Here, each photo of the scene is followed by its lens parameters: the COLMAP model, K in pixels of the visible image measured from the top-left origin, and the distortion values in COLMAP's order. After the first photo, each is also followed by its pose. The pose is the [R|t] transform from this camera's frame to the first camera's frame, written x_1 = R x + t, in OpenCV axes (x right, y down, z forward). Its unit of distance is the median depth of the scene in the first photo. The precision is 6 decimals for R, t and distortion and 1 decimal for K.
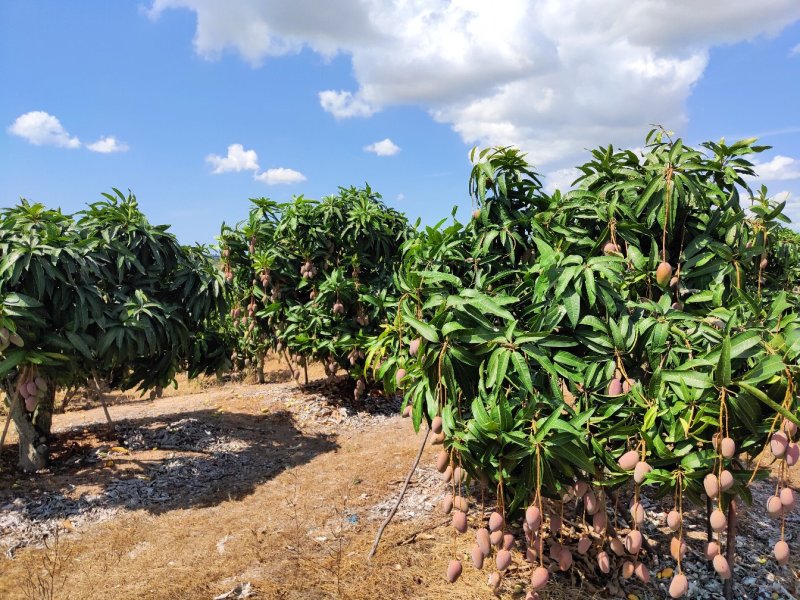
lens RADIAL K [[606.7, 0, 399.4], [0, 606.7, 301.0], [0, 0, 1]] dist [0.022874, -0.003047]
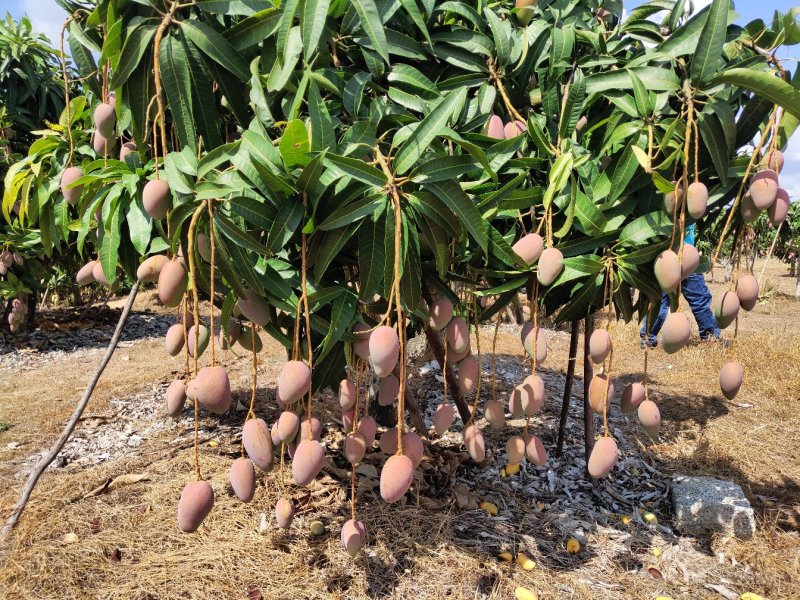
lens RADIAL K [[606.7, 0, 398.9], [0, 606.7, 298.0], [0, 0, 1]] dist [0.022874, -0.003047]
pose [[0.895001, -0.023240, 0.445459, 0.022883], [0.009318, 0.999398, 0.033418, 0.267223], [-0.445967, -0.025758, 0.894679, 0.520491]]
